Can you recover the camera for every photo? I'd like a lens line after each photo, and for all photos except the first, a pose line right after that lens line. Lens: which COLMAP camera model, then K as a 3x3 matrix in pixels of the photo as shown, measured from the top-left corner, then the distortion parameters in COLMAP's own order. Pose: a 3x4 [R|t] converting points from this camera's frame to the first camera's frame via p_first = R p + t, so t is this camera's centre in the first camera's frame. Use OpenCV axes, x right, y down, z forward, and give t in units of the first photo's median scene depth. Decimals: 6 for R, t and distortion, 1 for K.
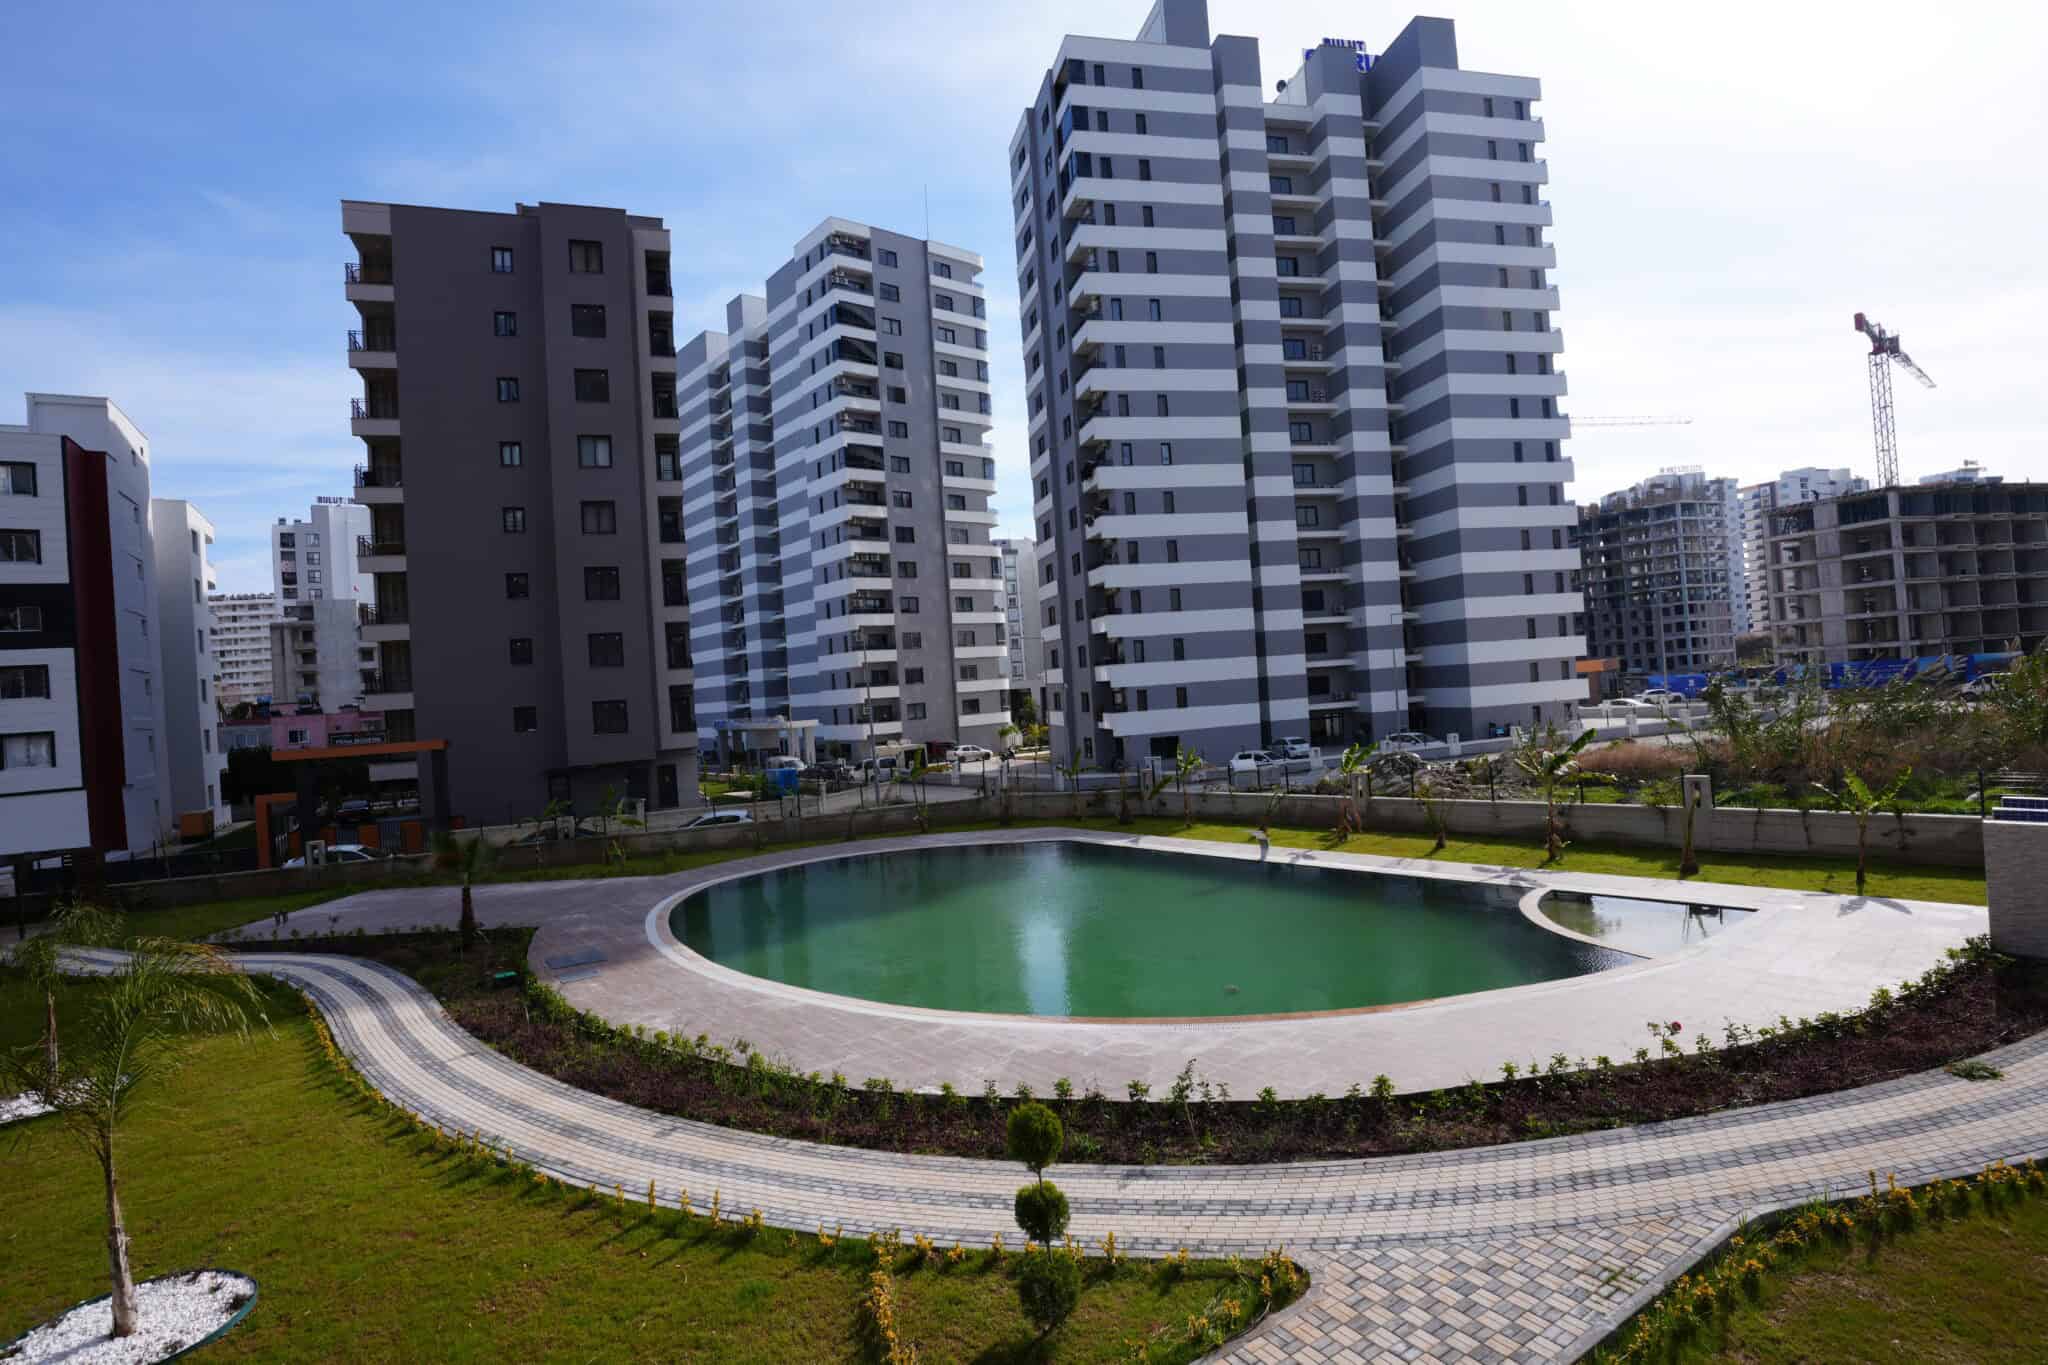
lens RADIAL K [[1001.4, 0, 1019.6], [0, 1001.4, 678.9], [0, 0, 1]] dist [-0.082374, 0.038602]
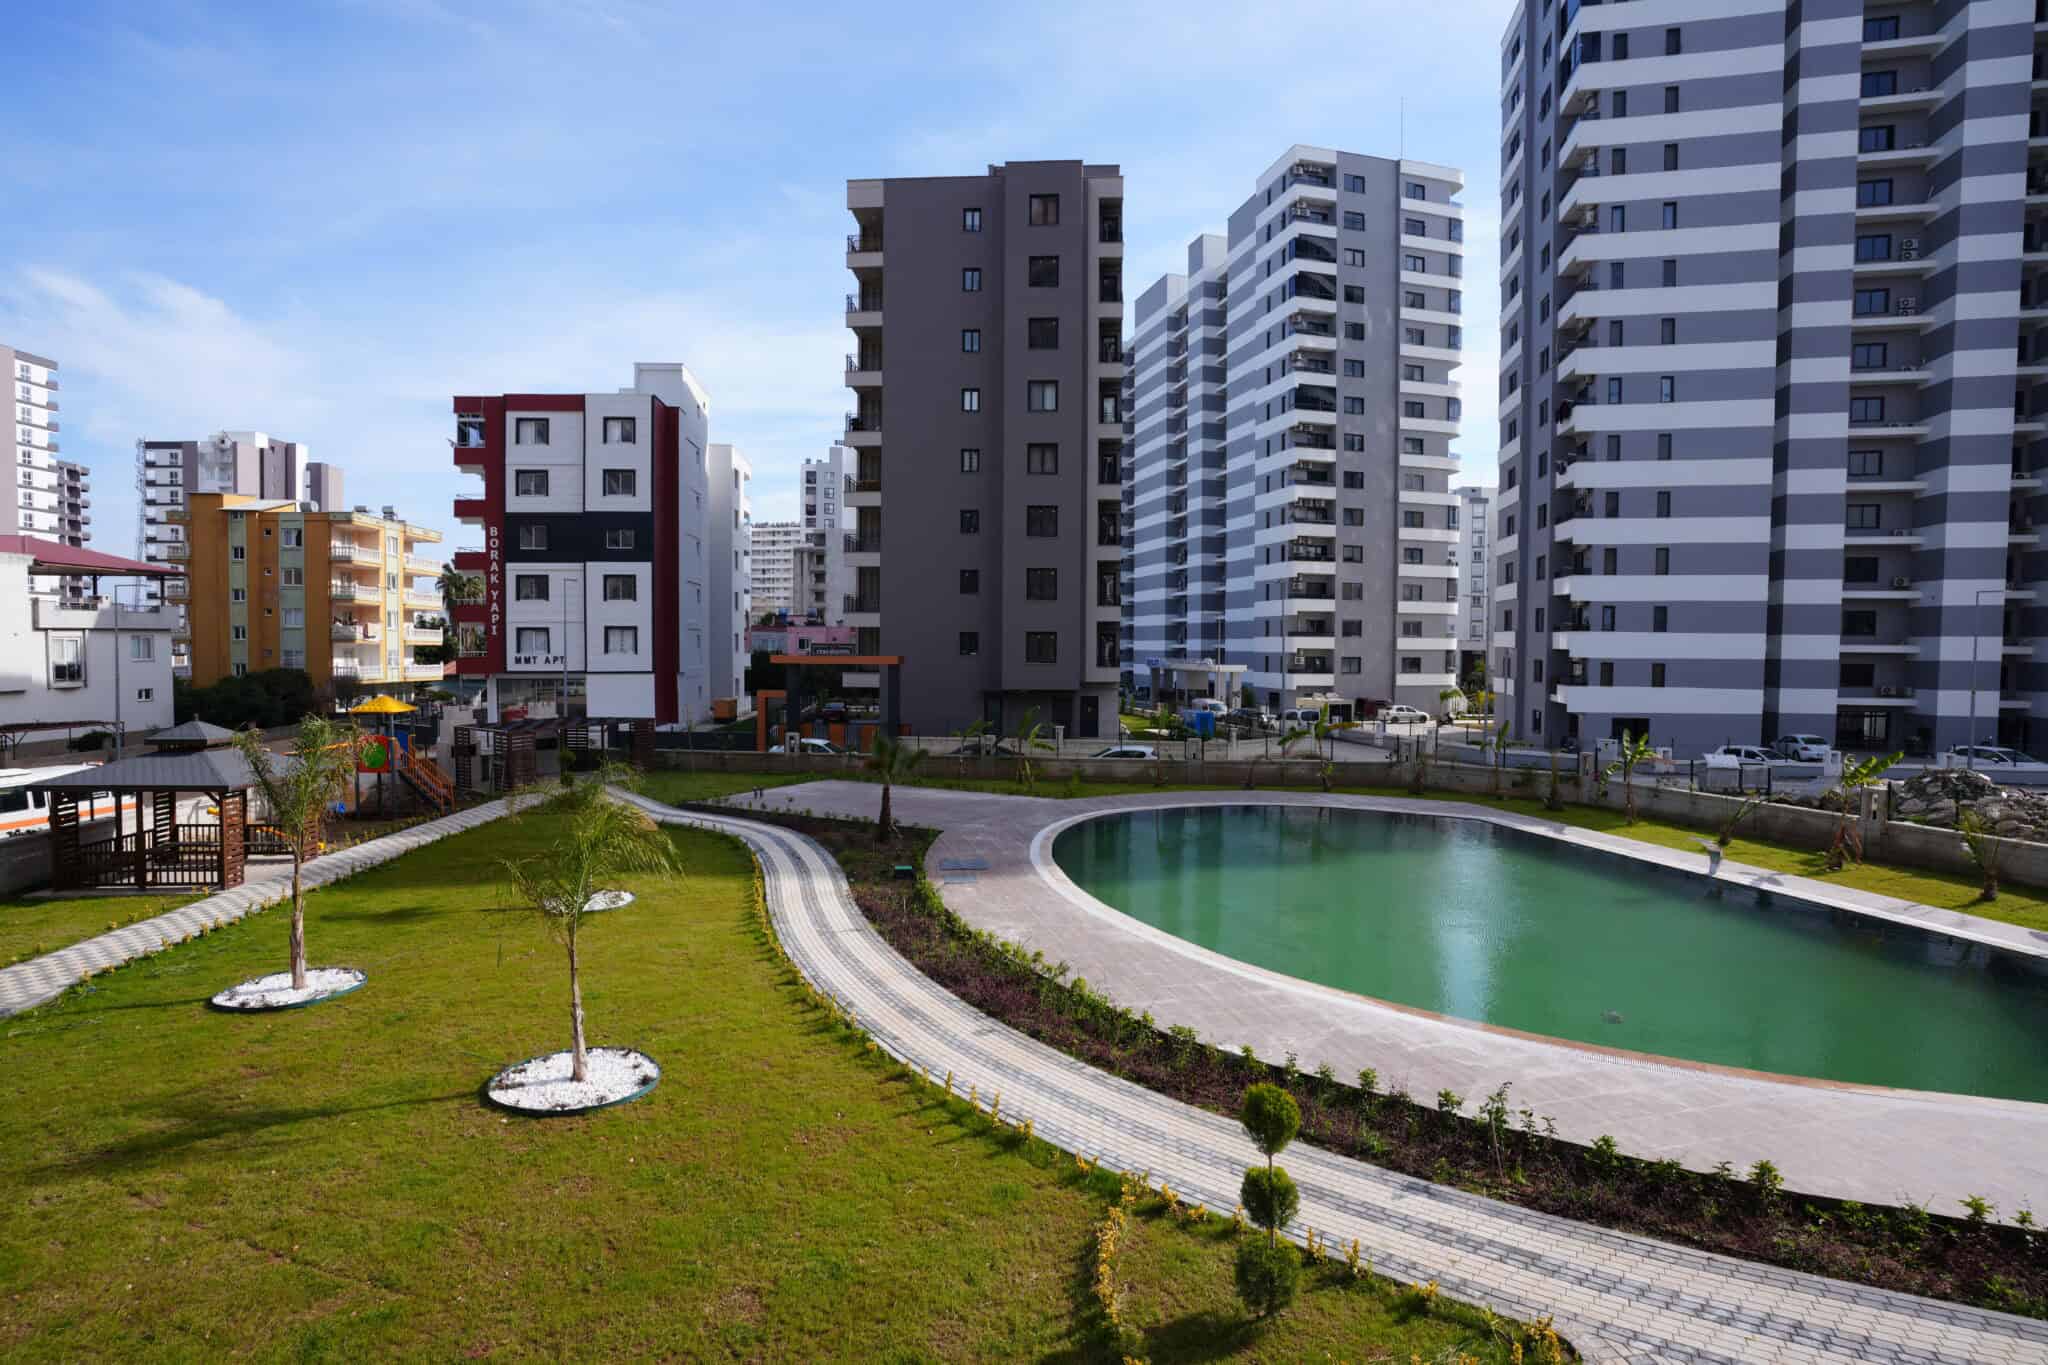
lens RADIAL K [[1000.5, 0, 1024.0], [0, 1000.5, 684.7], [0, 0, 1]] dist [-0.081176, 0.038203]
pose [[0.903232, 0.090637, -0.419472, 0.022035], [-0.064703, 0.995031, 0.075680, -0.001512], [0.424247, -0.041216, 0.904608, 0.007495]]
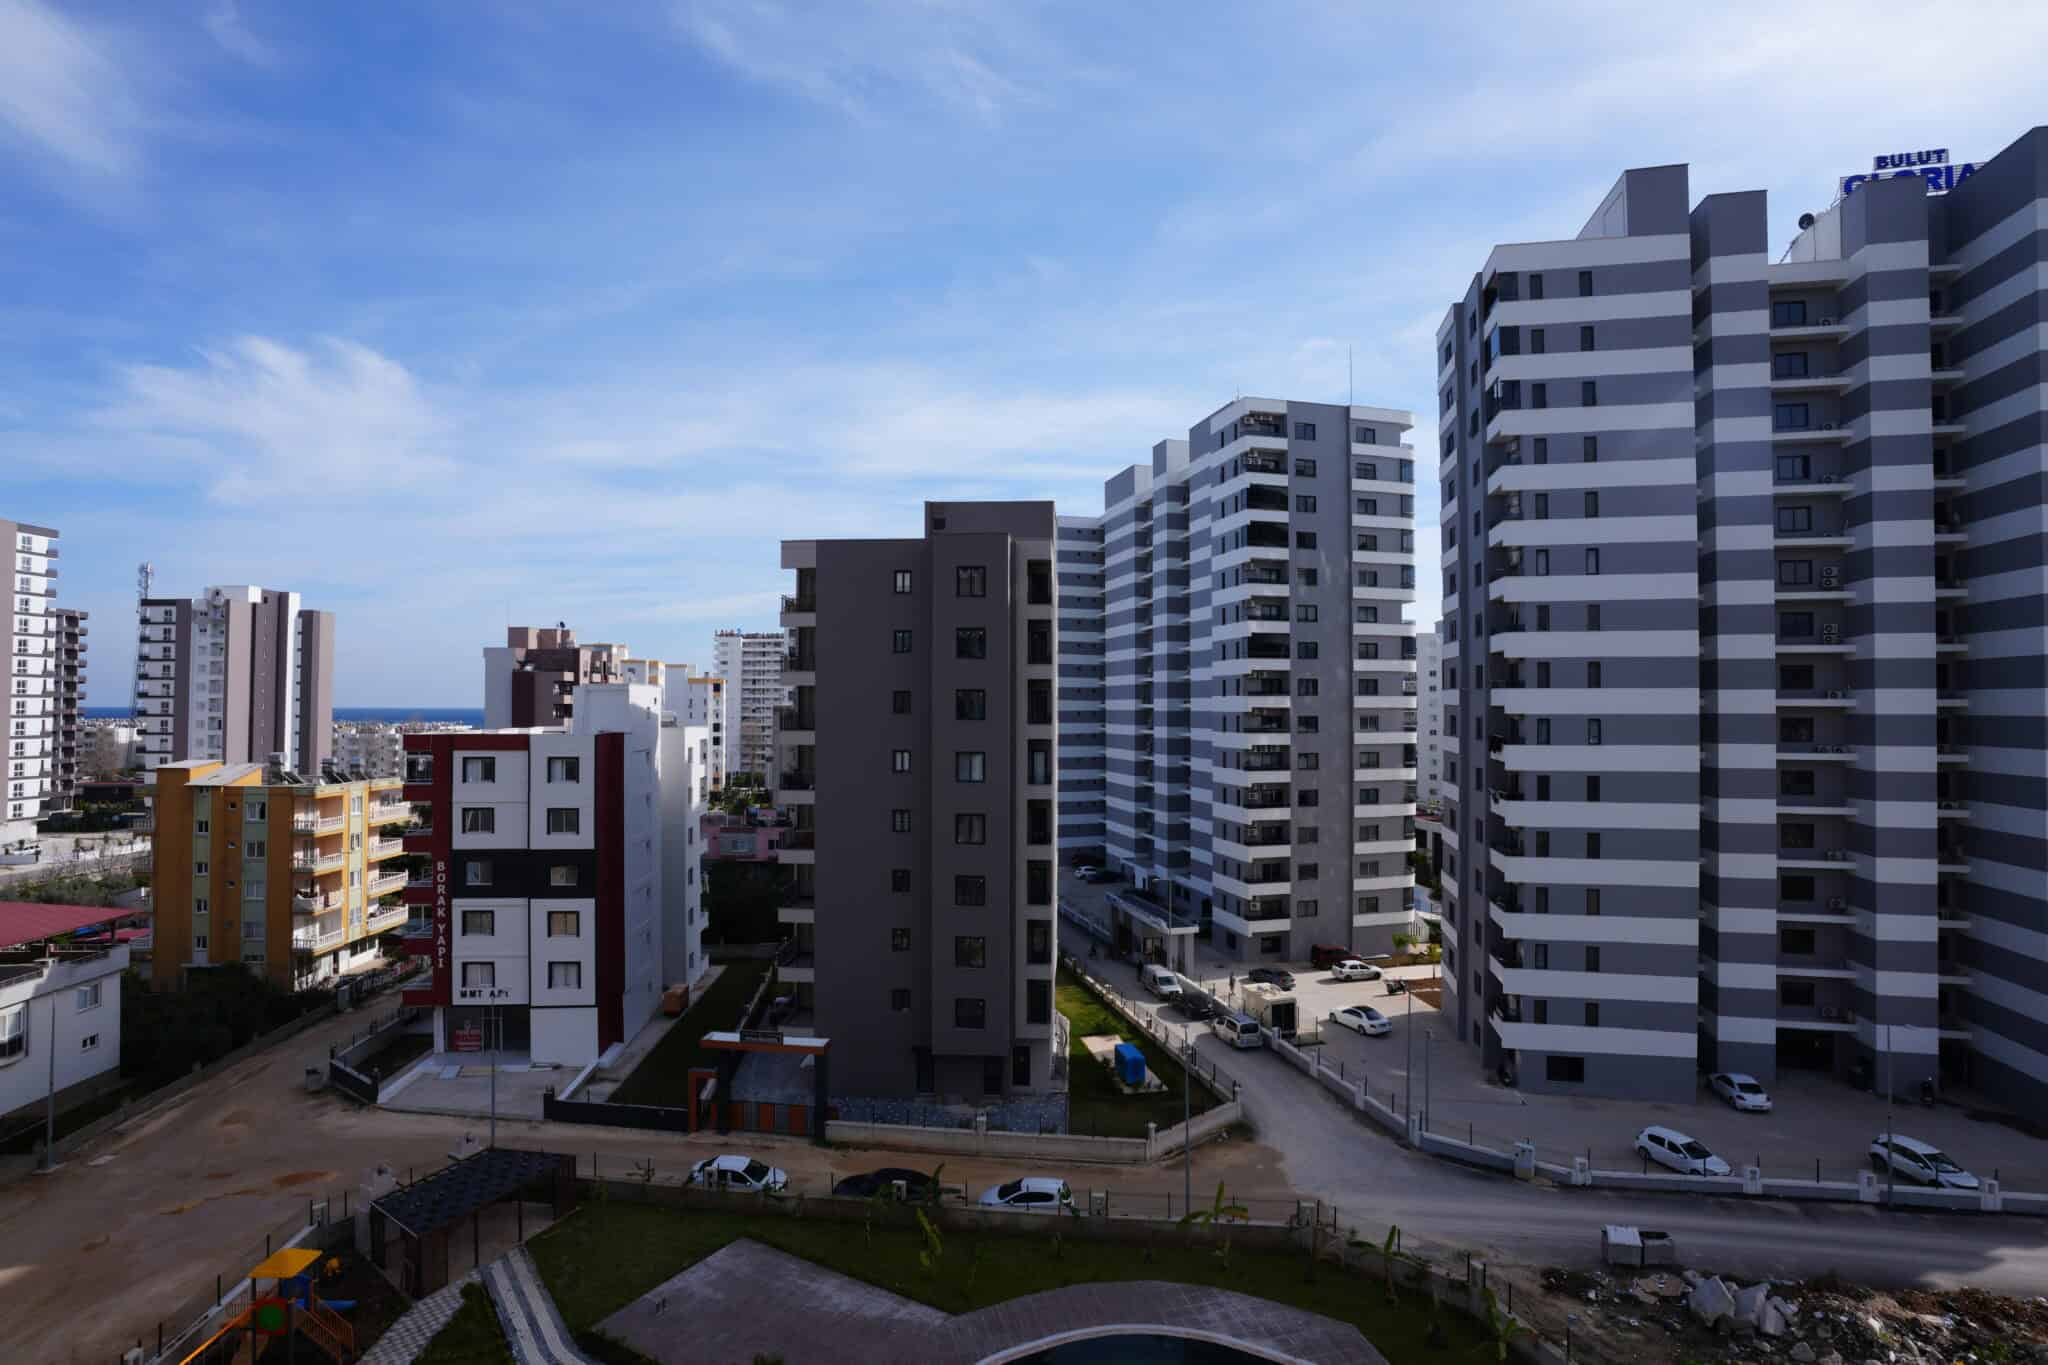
lens RADIAL K [[1001.4, 0, 1019.6], [0, 1001.4, 678.9], [0, 0, 1]] dist [-0.082374, 0.038602]
pose [[0.900900, 0.060031, -0.429856, 0.065297], [-0.058971, 0.998135, 0.015800, -0.279096], [0.430002, 0.011115, 0.902759, 0.027406]]
